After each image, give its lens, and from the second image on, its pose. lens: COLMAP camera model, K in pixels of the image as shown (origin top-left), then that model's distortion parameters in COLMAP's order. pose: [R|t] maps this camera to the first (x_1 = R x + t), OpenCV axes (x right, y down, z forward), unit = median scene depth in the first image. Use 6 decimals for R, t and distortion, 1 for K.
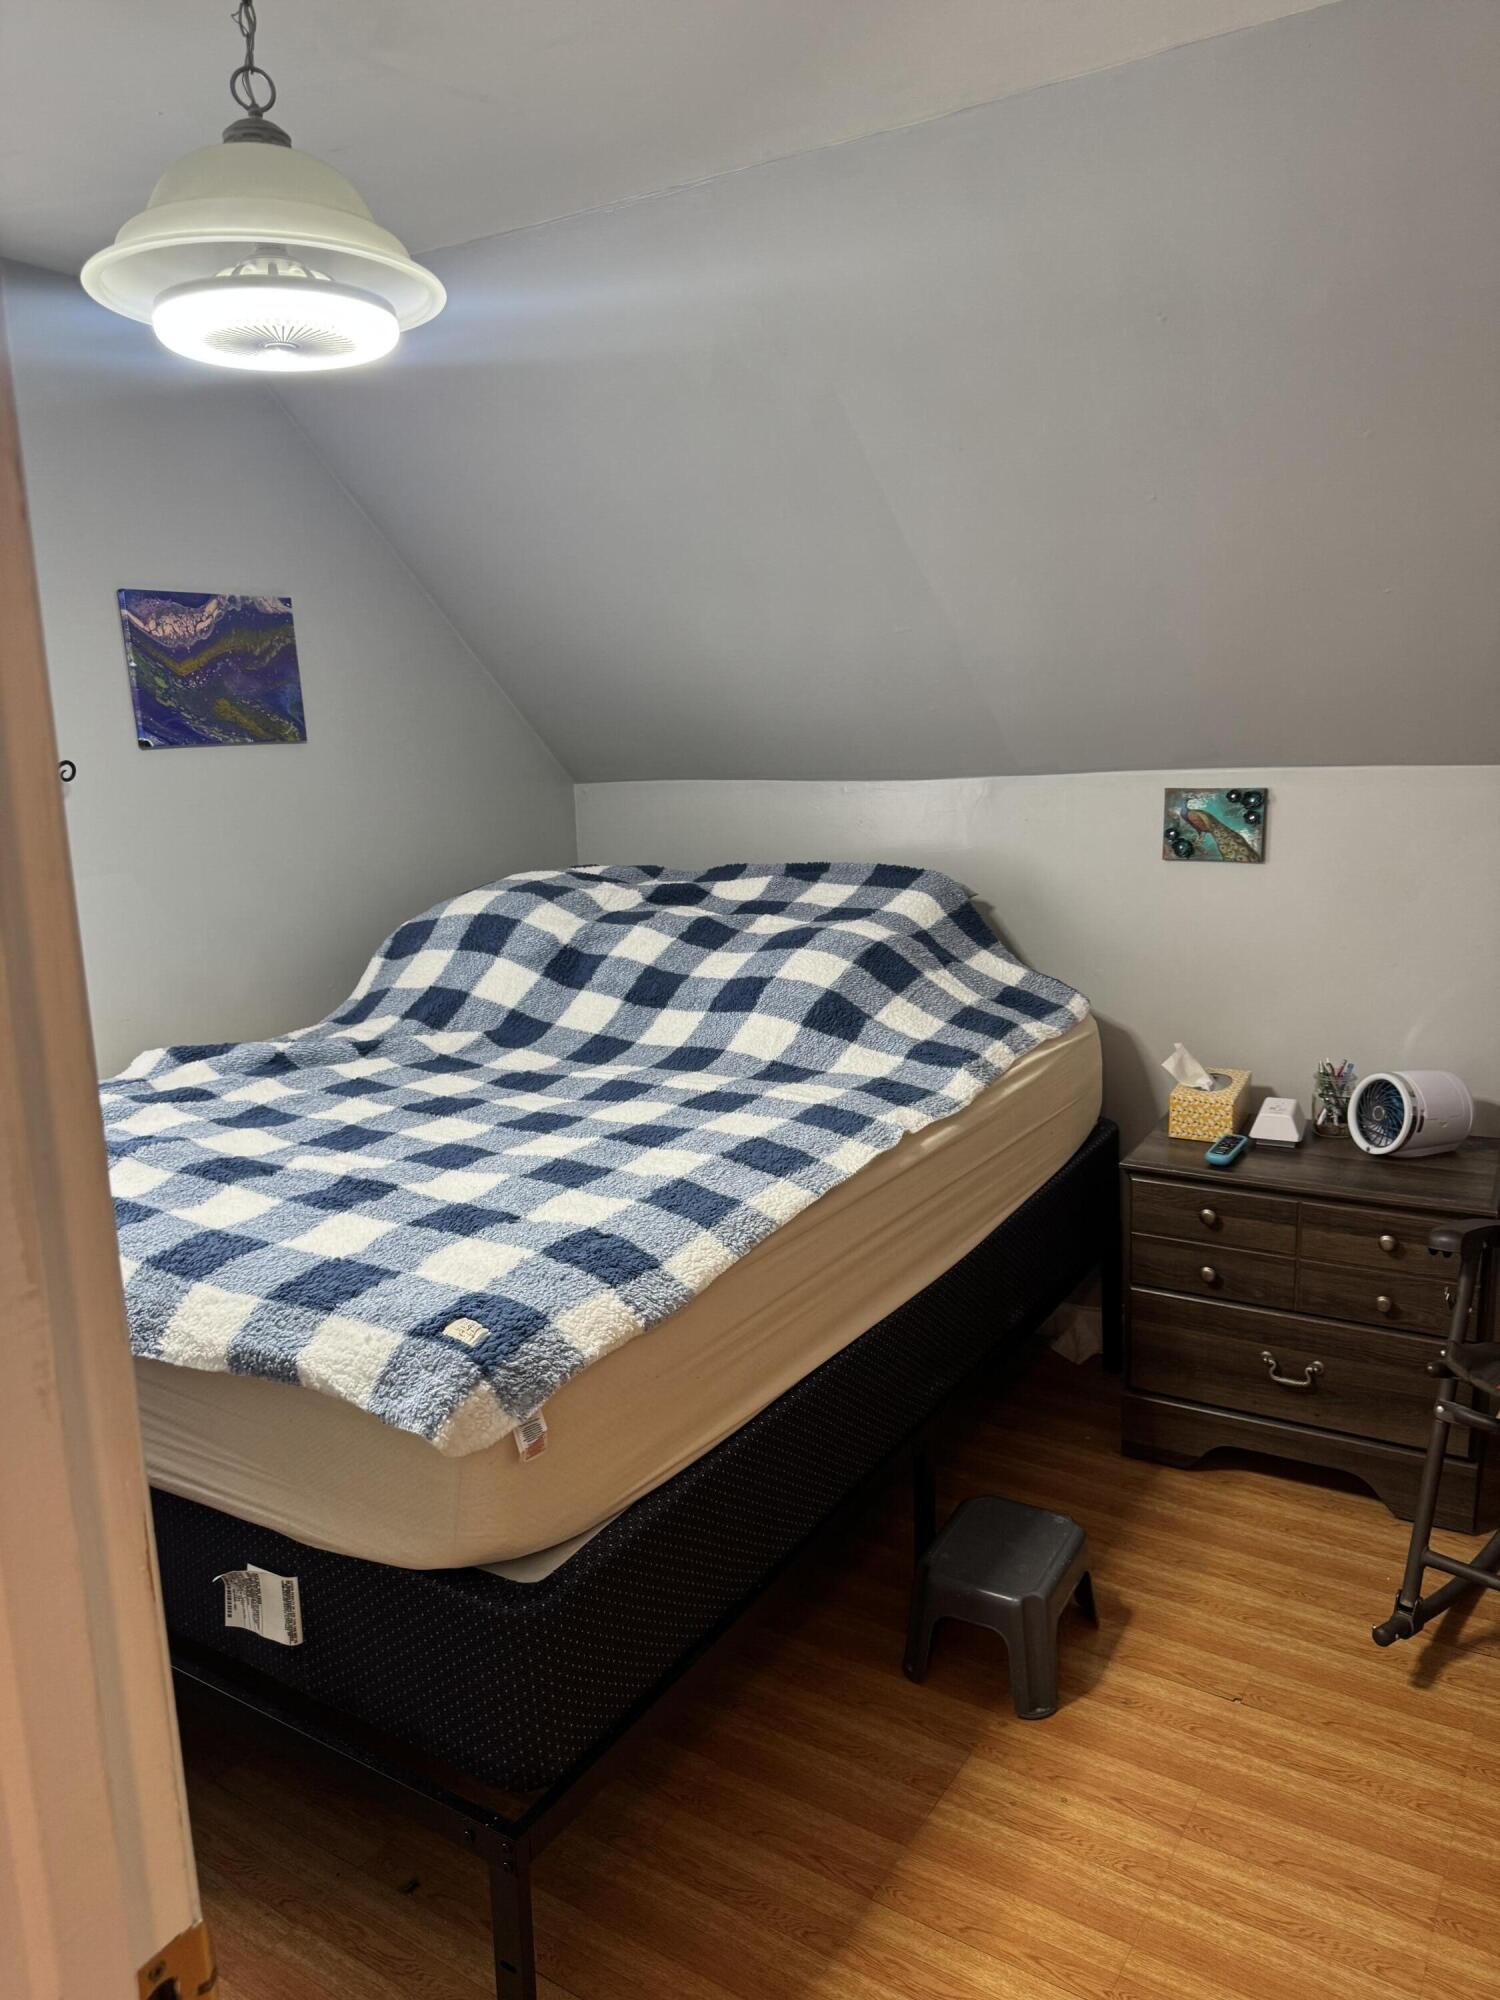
lens RADIAL K [[1366.9, 0, 750.0], [0, 1366.9, 1000.0], [0, 0, 1]] dist [0.006097, 0.002051]
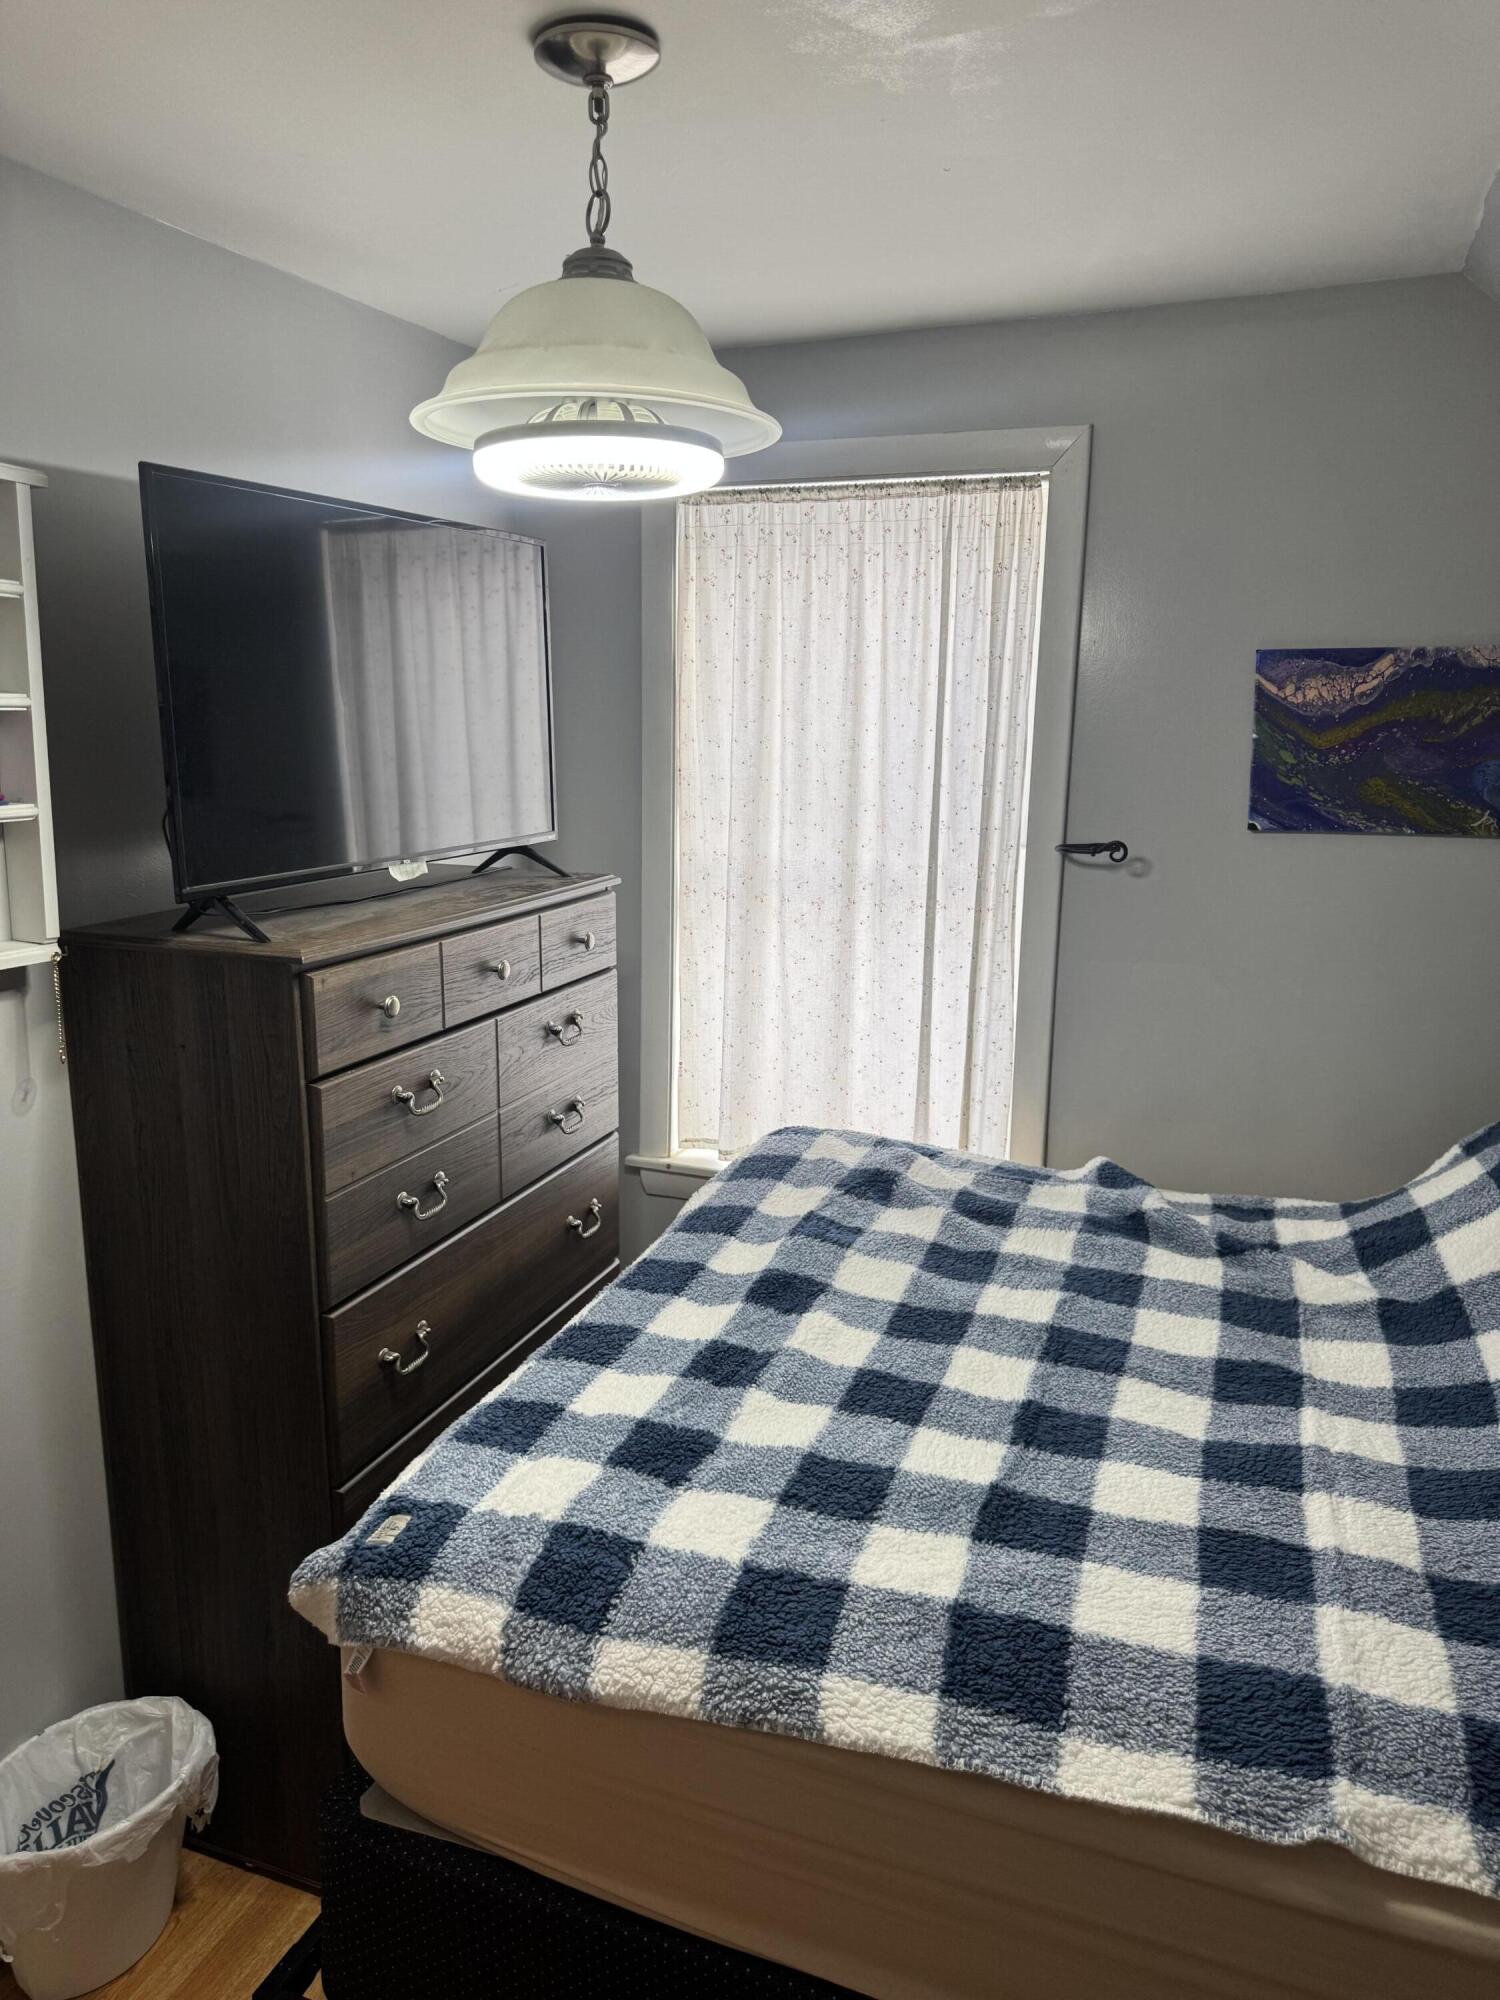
lens RADIAL K [[1397.8, 0, 750.0], [0, 1397.8, 1000.0], [0, 0, 1]] dist [0.059272, -0.068078]
pose [[0.213411, 0.241898, -0.946542, 0.364844], [-0.207715, 0.957945, 0.197980, -0.191509], [0.954626, 0.154360, 0.254682, 0.482148]]
